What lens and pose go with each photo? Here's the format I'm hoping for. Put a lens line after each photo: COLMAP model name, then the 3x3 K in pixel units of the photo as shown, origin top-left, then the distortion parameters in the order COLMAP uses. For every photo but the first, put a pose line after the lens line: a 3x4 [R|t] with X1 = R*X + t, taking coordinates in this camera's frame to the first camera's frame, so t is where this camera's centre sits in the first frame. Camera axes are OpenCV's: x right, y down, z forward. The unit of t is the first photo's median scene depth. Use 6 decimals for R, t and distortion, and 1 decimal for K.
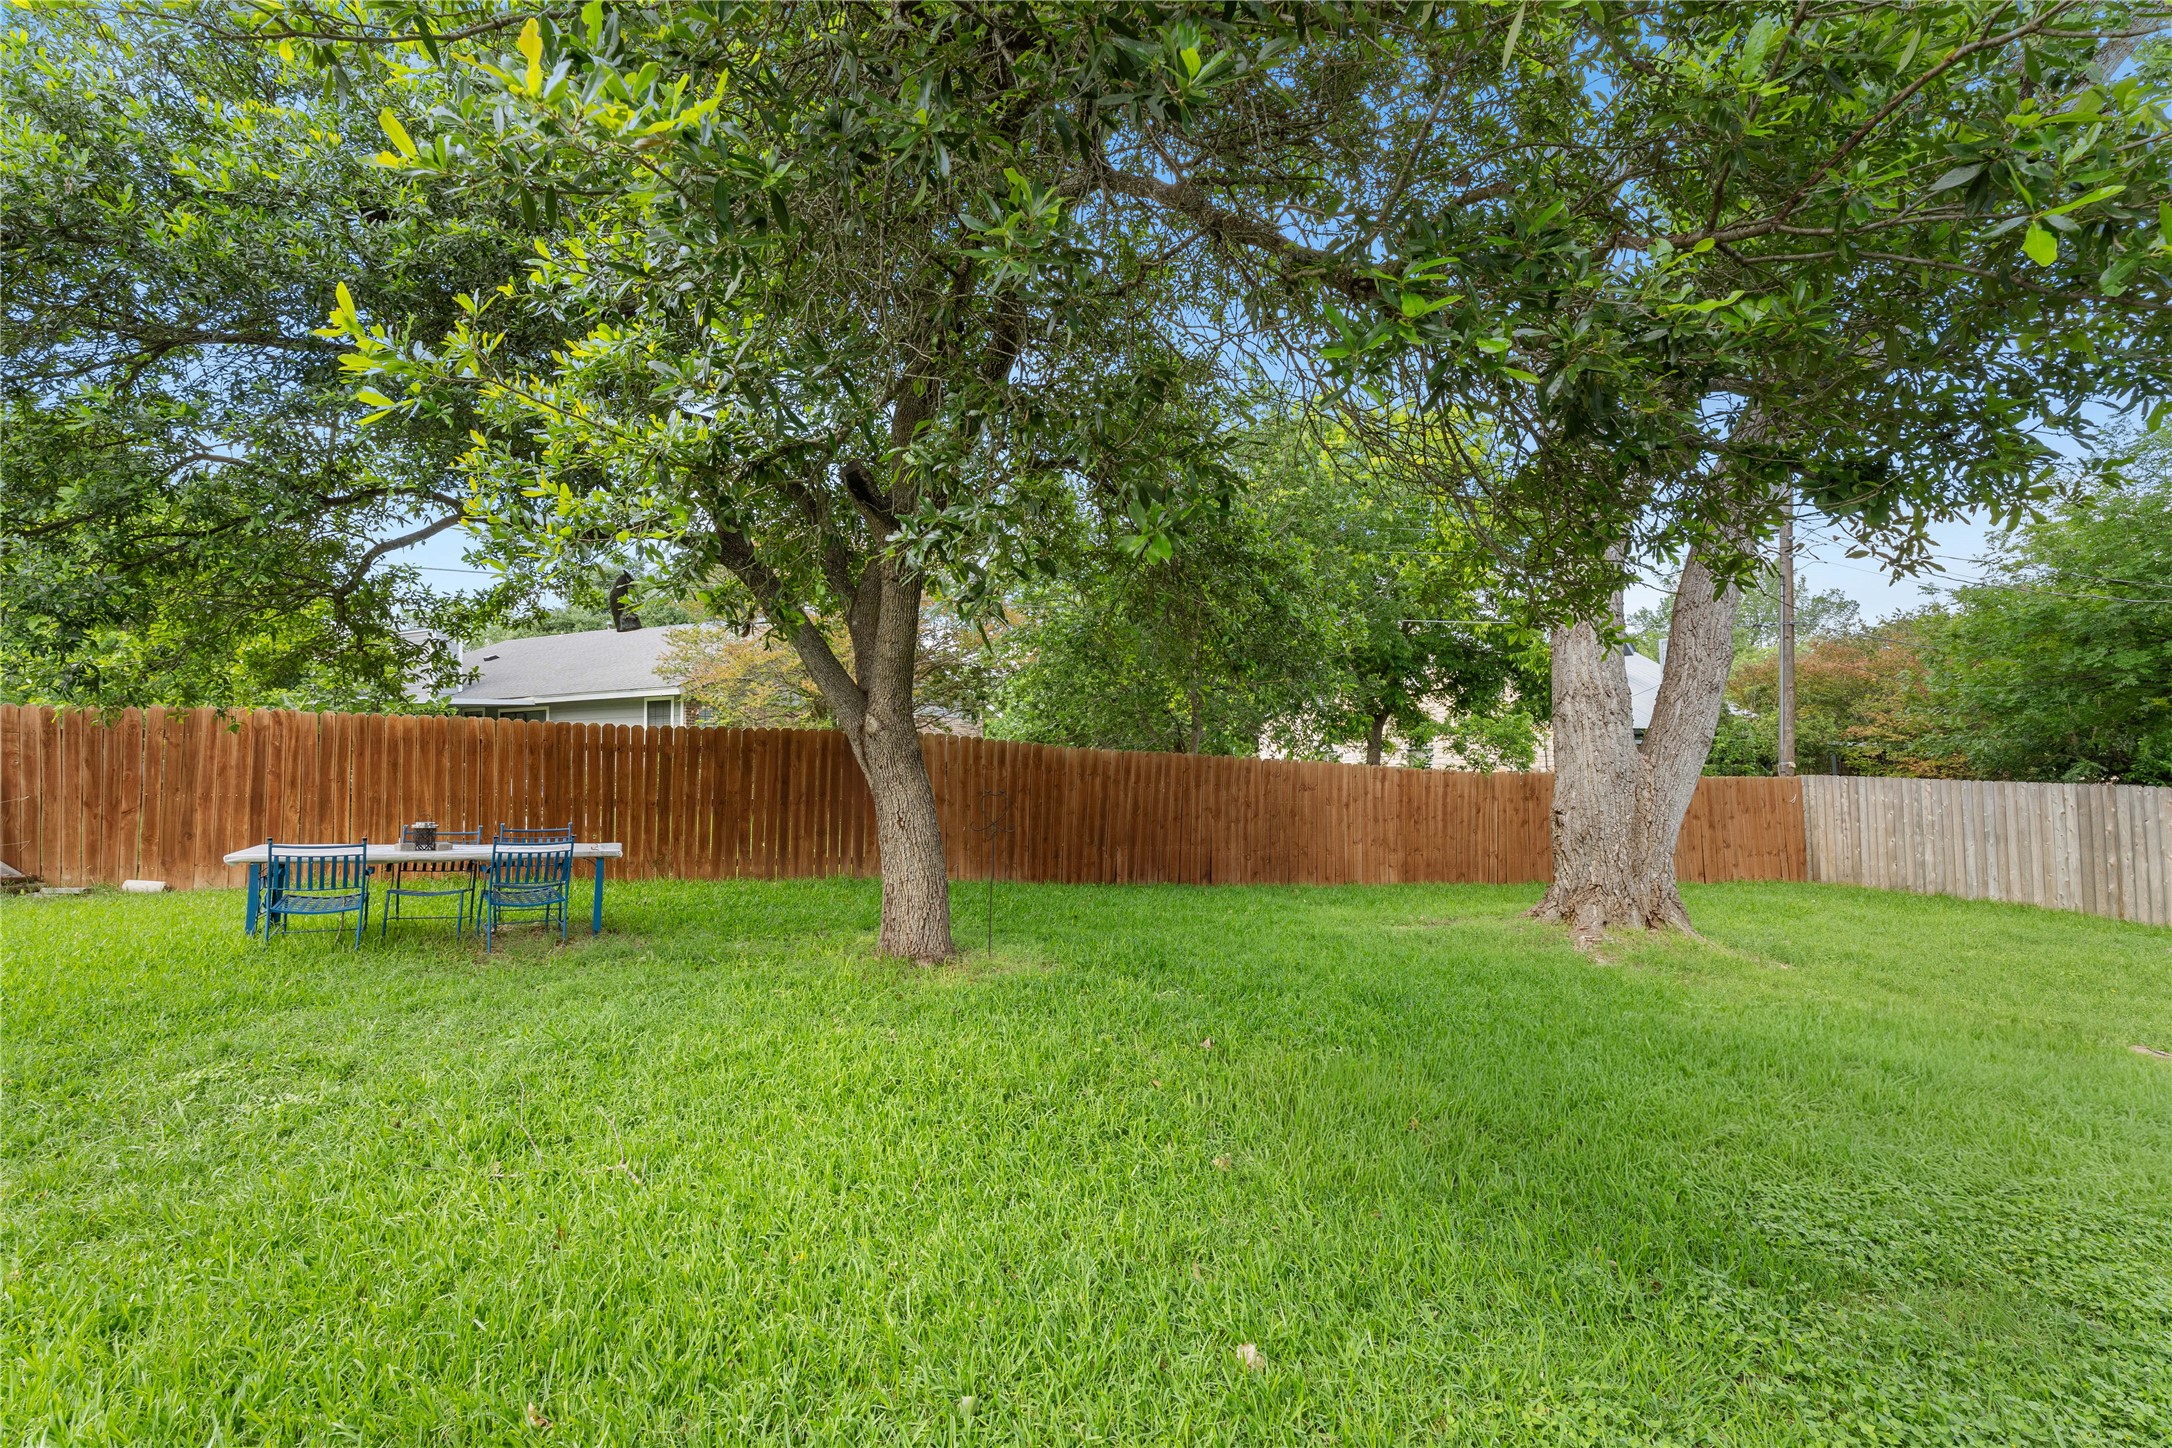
lens RADIAL K [[991.4, 0, 1102.9], [0, 991.4, 748.9], [0, 0, 1]] dist [-0.000635, 0.000241]
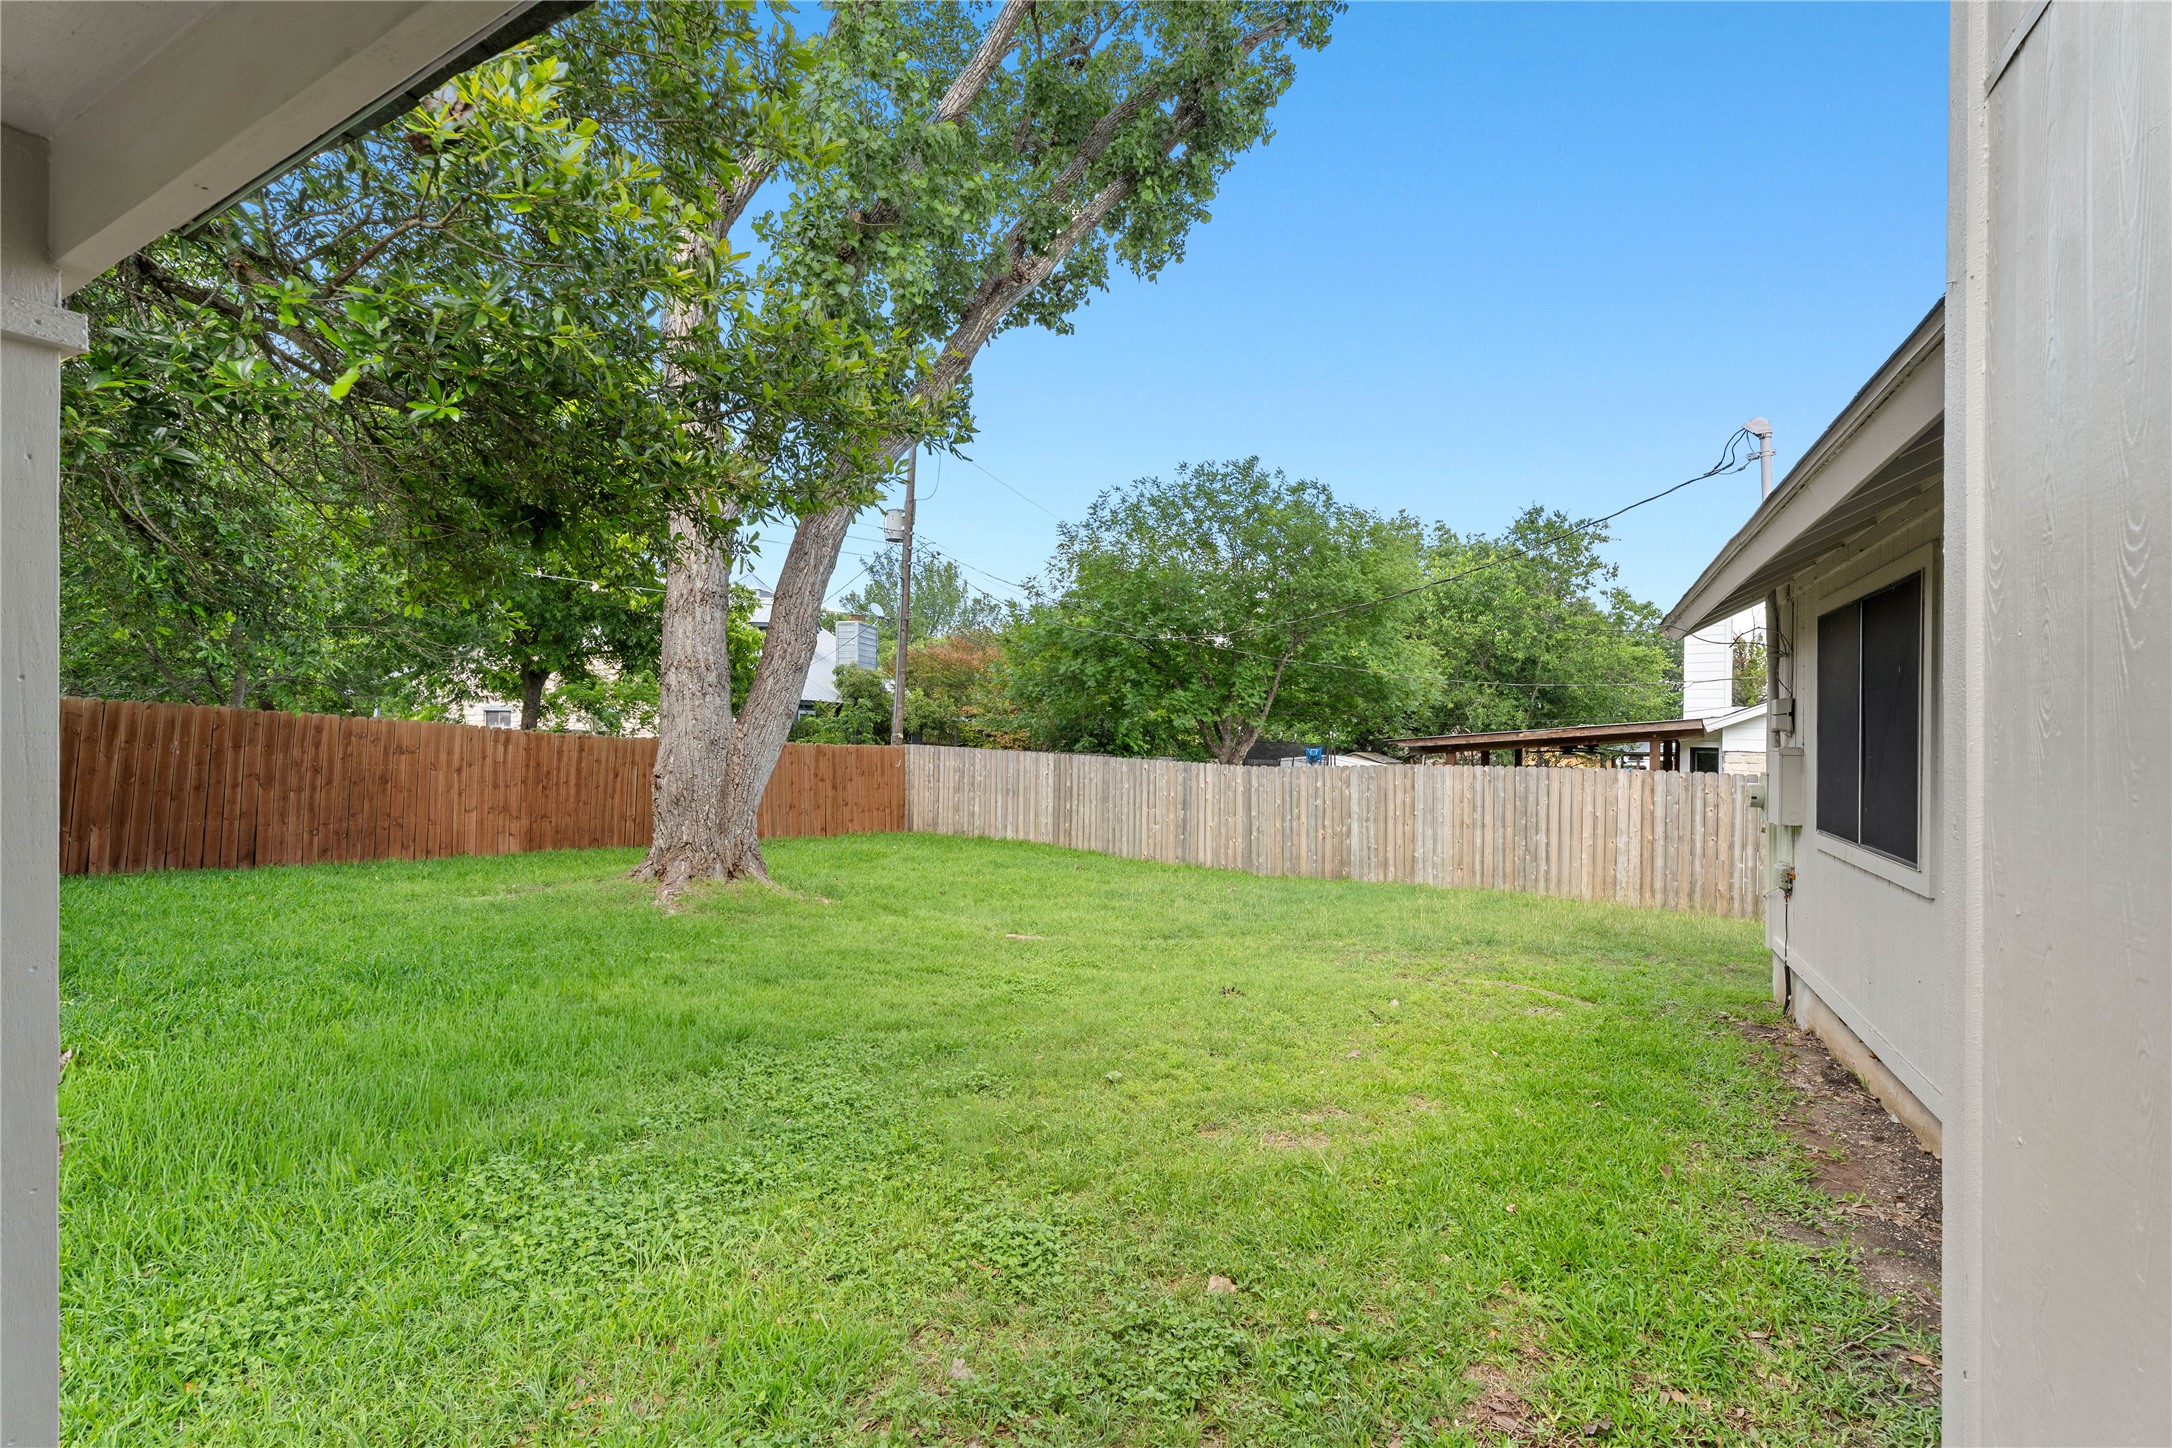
lens RADIAL K [[991.4, 0, 1102.9], [0, 991.4, 748.9], [0, 0, 1]] dist [-0.000635, 0.000241]
pose [[0.733040, 0.011771, 0.680083, 0.067545], [-0.035829, 0.999130, 0.021327, -0.003821], [-0.679241, -0.040000, 0.732824, -0.073885]]
